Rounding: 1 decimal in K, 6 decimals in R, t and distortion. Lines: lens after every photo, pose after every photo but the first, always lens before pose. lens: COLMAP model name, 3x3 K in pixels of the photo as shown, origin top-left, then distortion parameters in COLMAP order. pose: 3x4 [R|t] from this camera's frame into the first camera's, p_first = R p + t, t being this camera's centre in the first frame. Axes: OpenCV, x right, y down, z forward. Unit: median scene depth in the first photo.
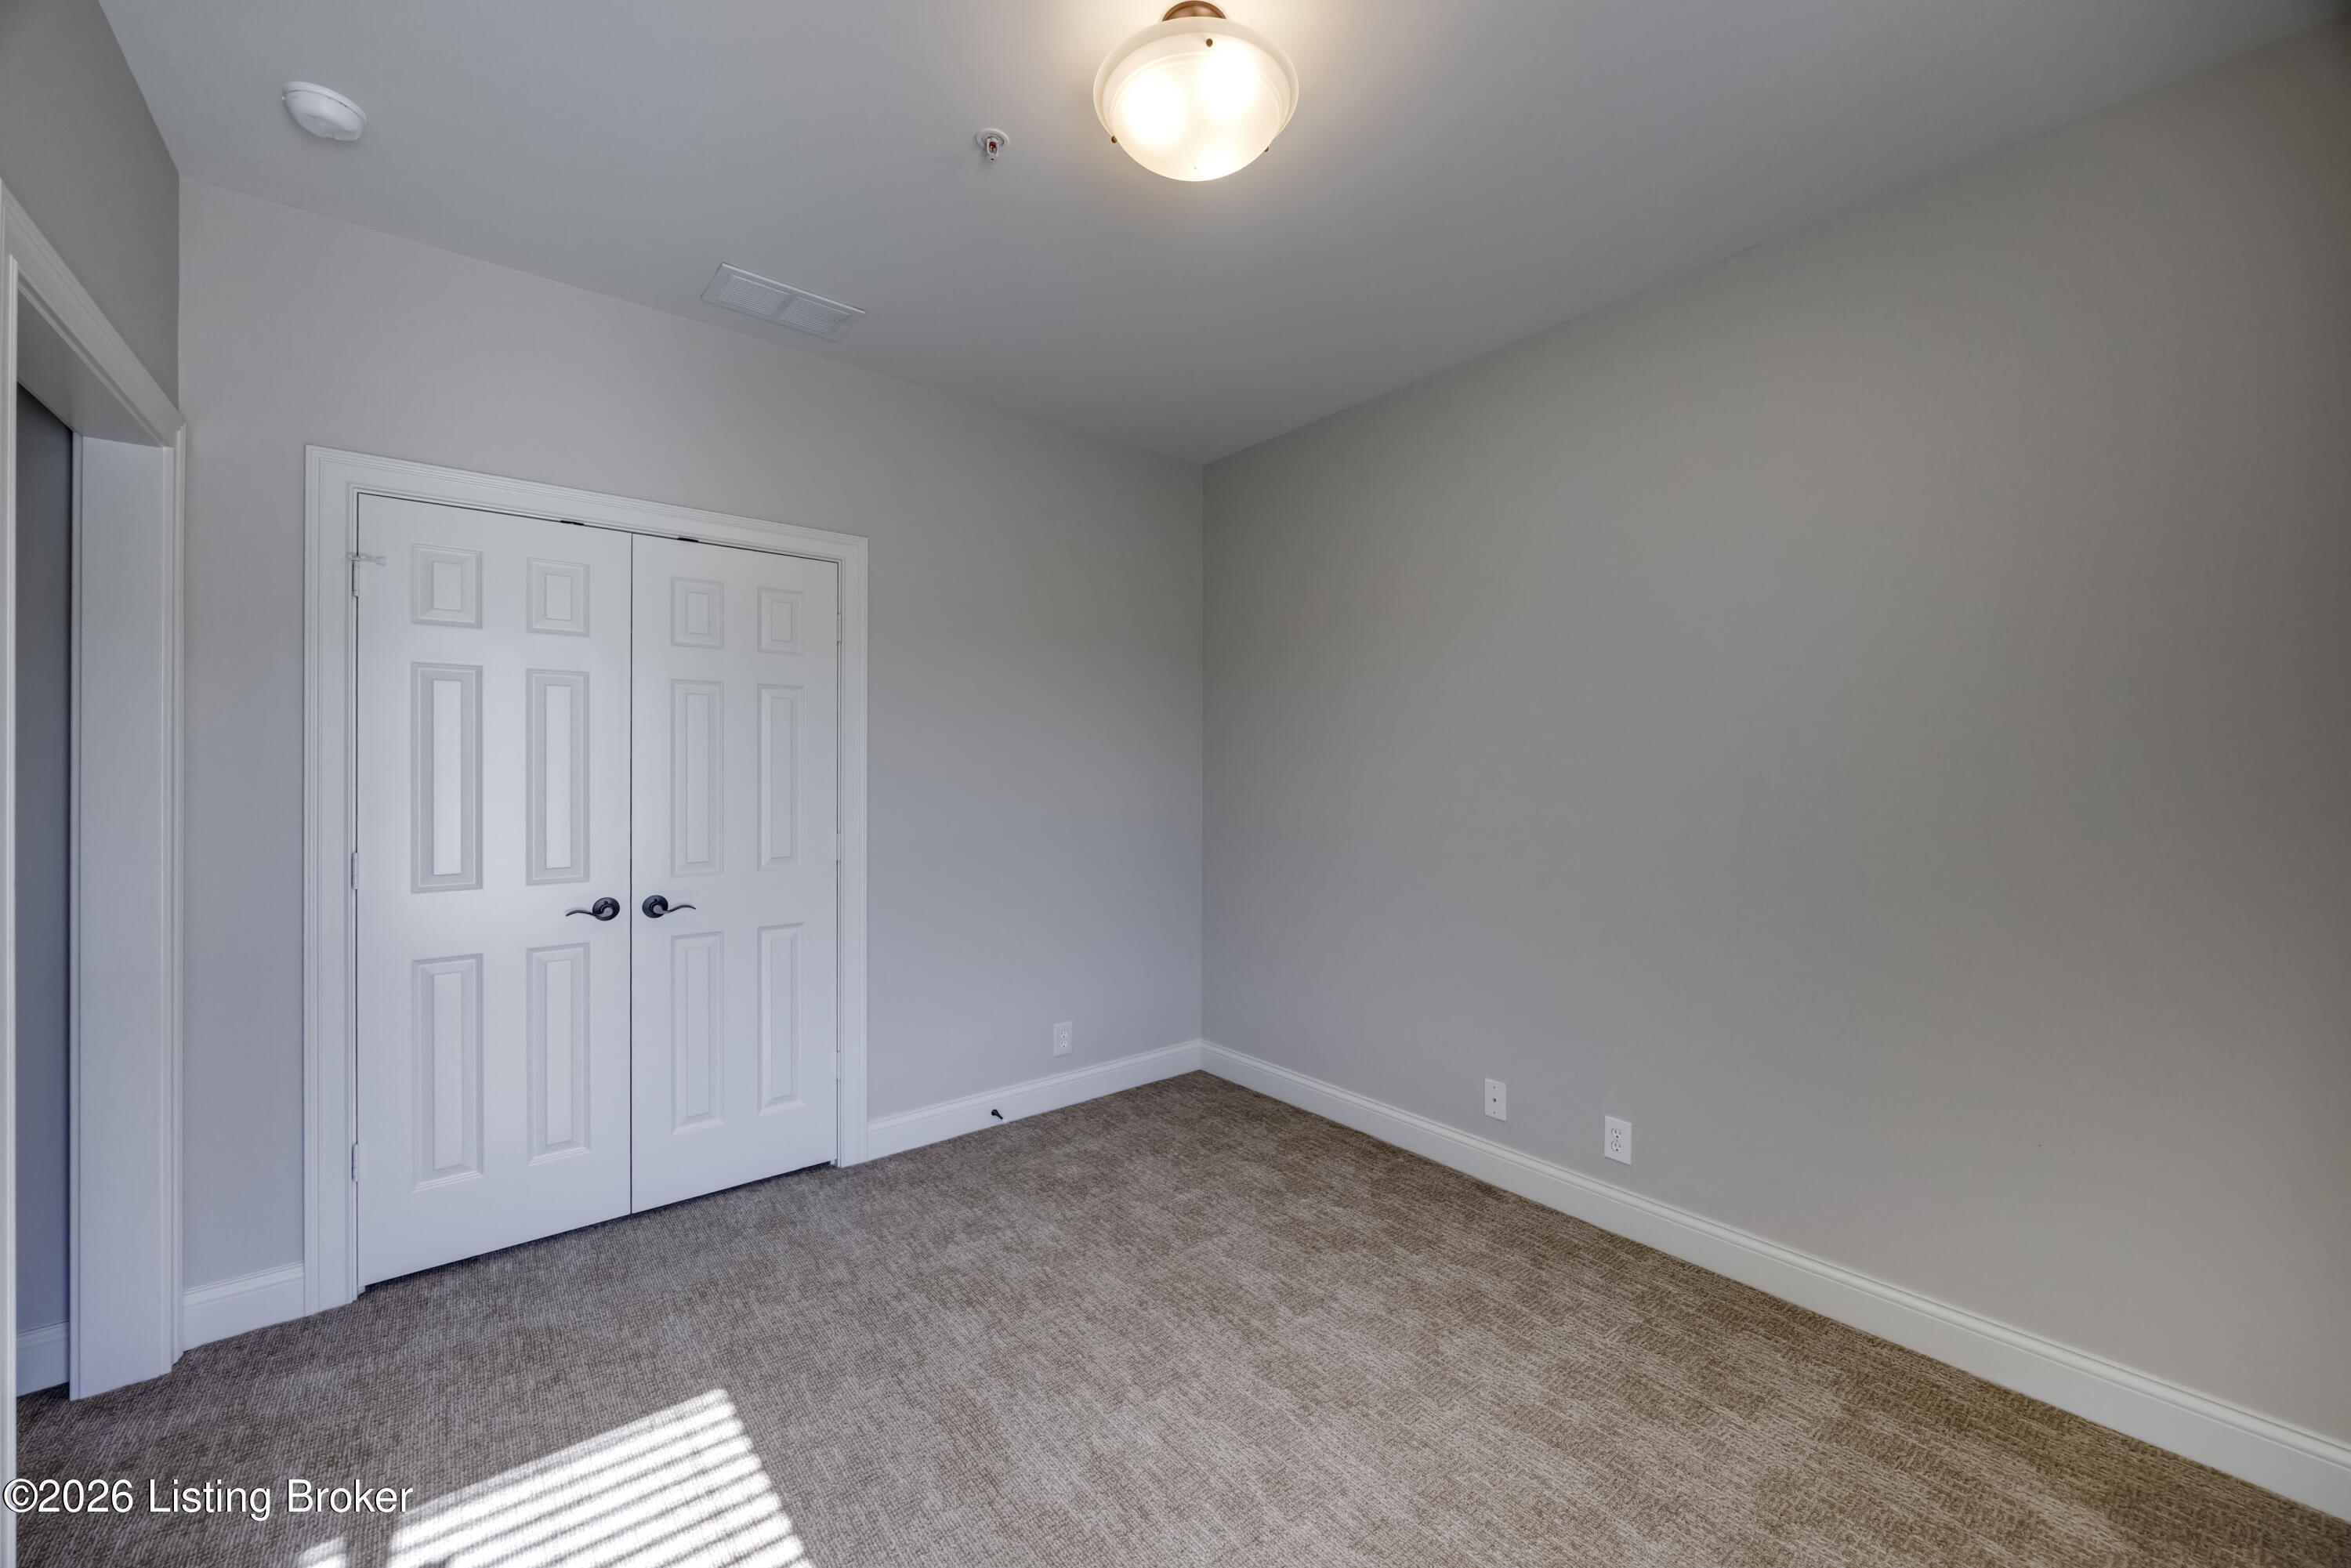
lens RADIAL K [[903.3, 0, 1180.5], [0, 903.3, 764.8], [0, 0, 1]] dist [0.003707, 0.000028]
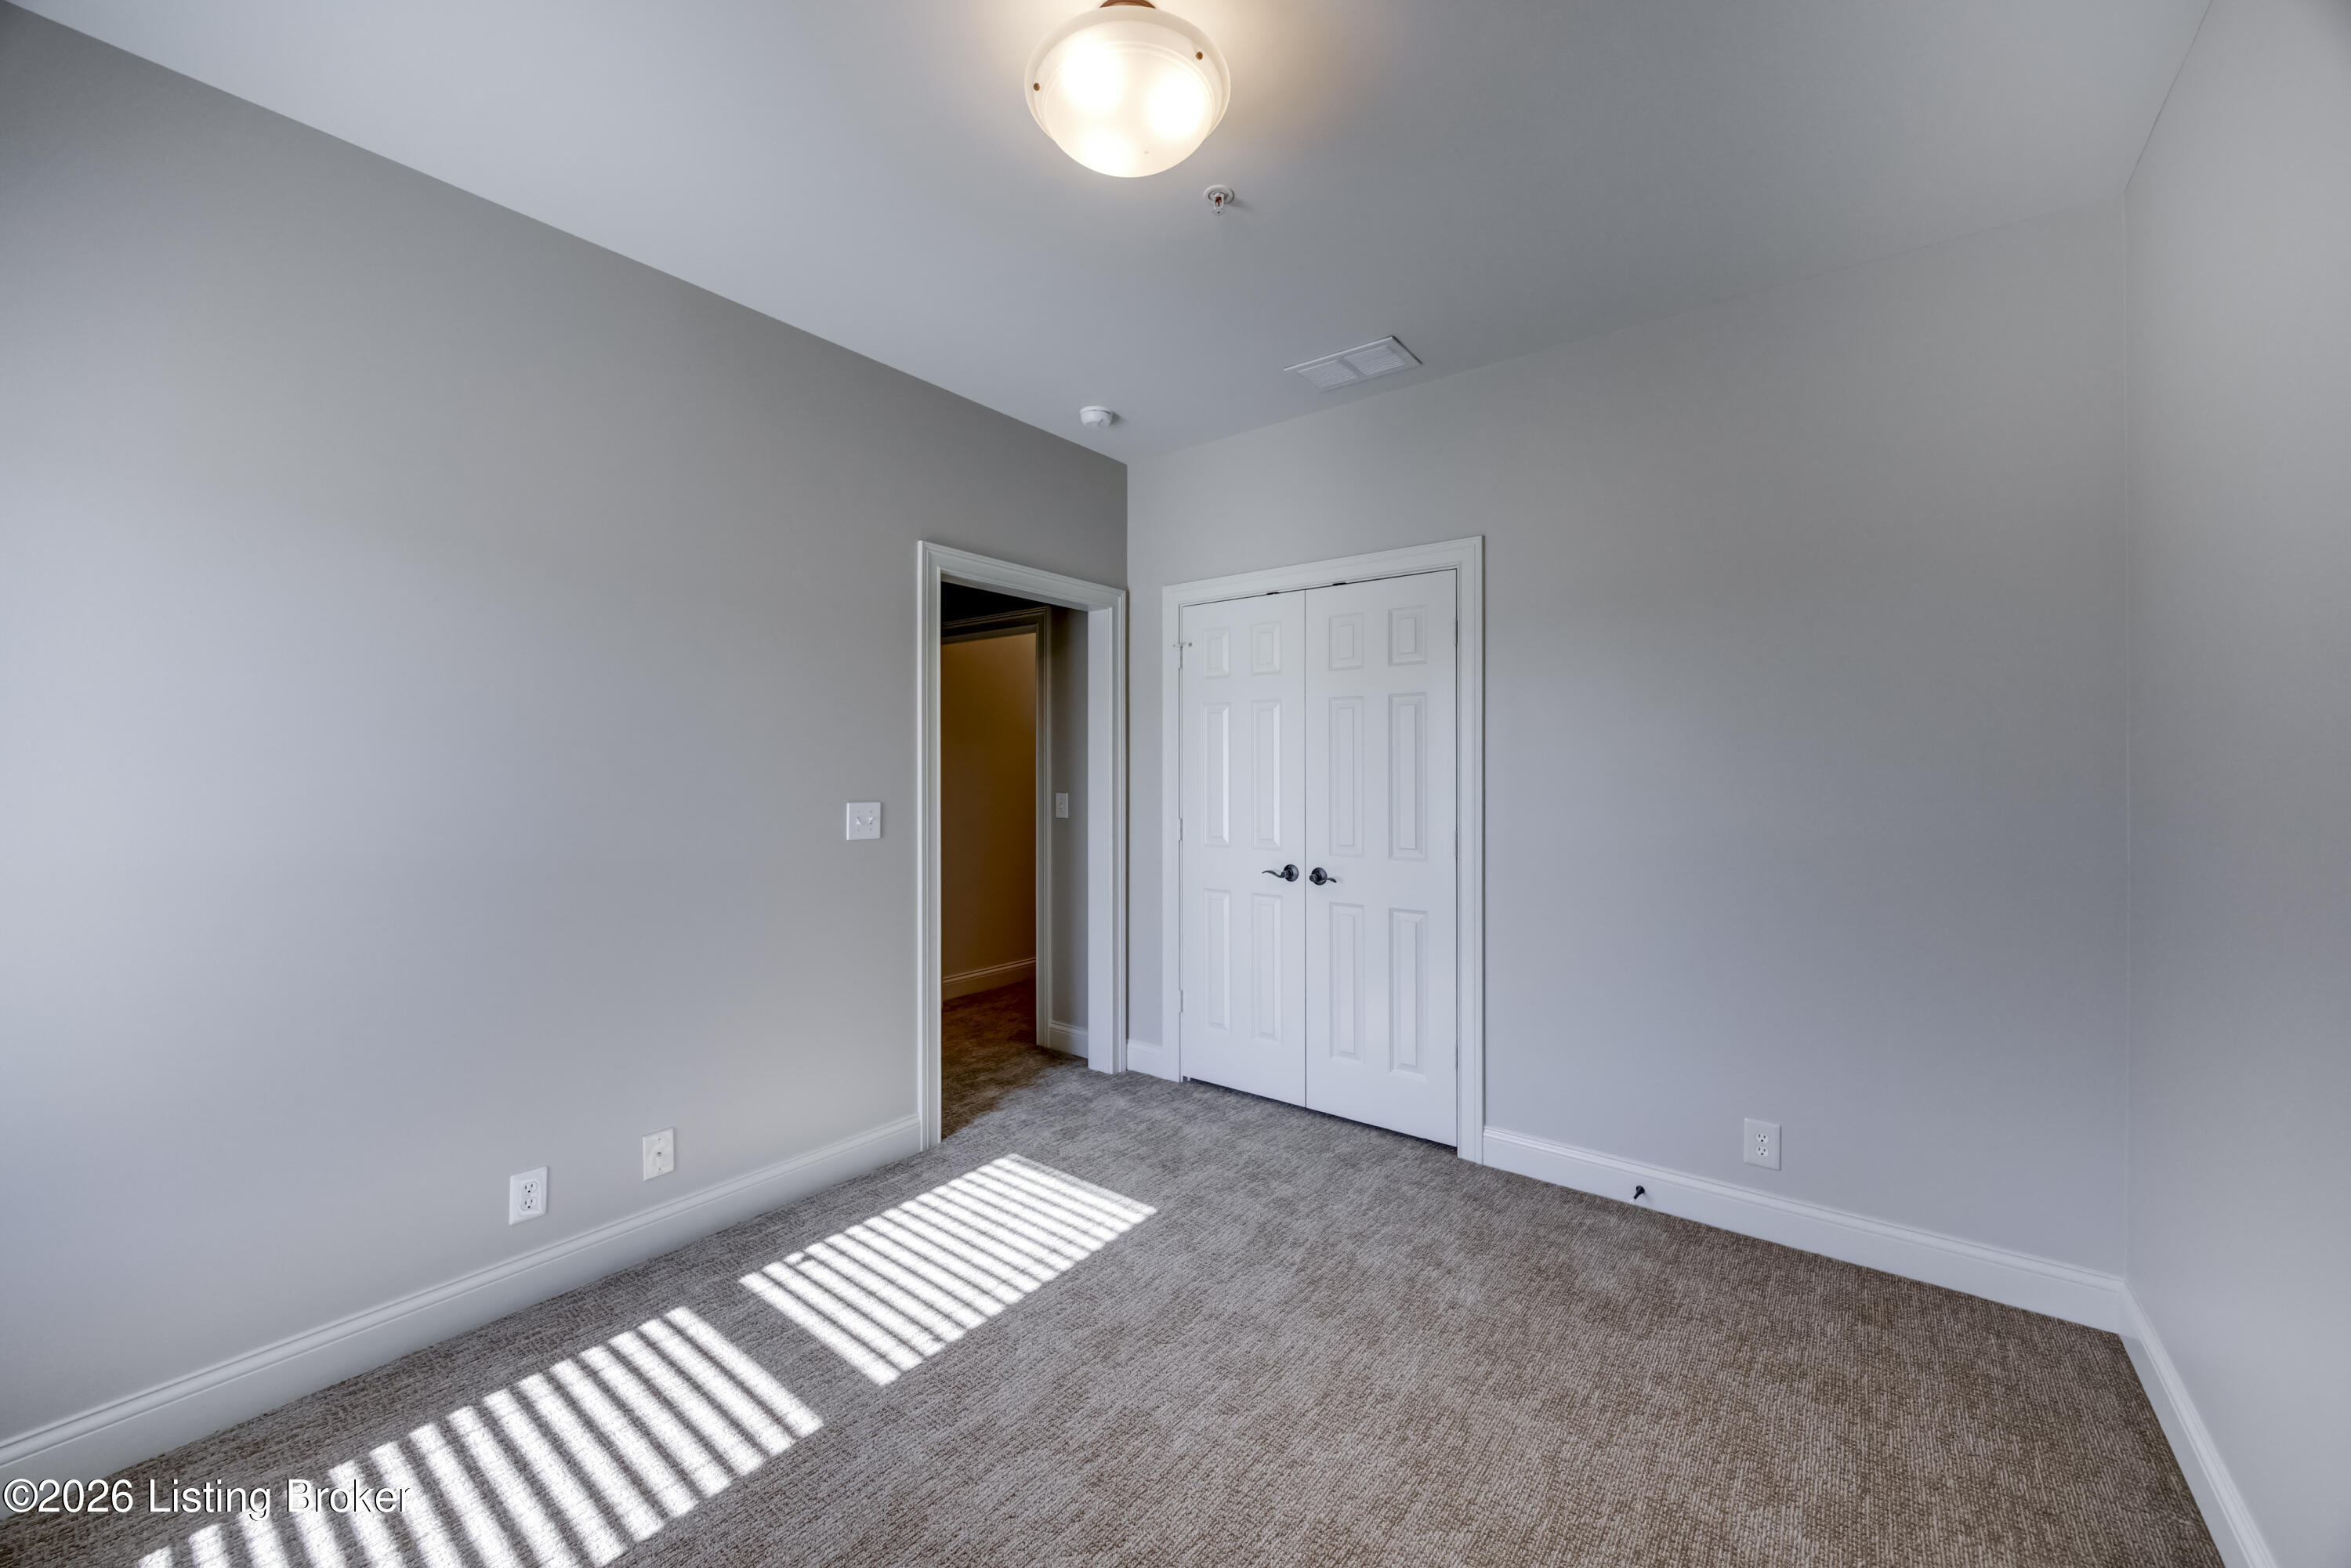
lens RADIAL K [[903.3, 0, 1171.6], [0, 903.3, 762.6], [0, 0, 1]] dist [0.003707, 0.000028]
pose [[0.220591, -0.009129, -0.975324, 0.645691], [0.005802, 0.999951, -0.008047, 0.004857], [0.975349, -0.003884, 0.220633, 0.530915]]
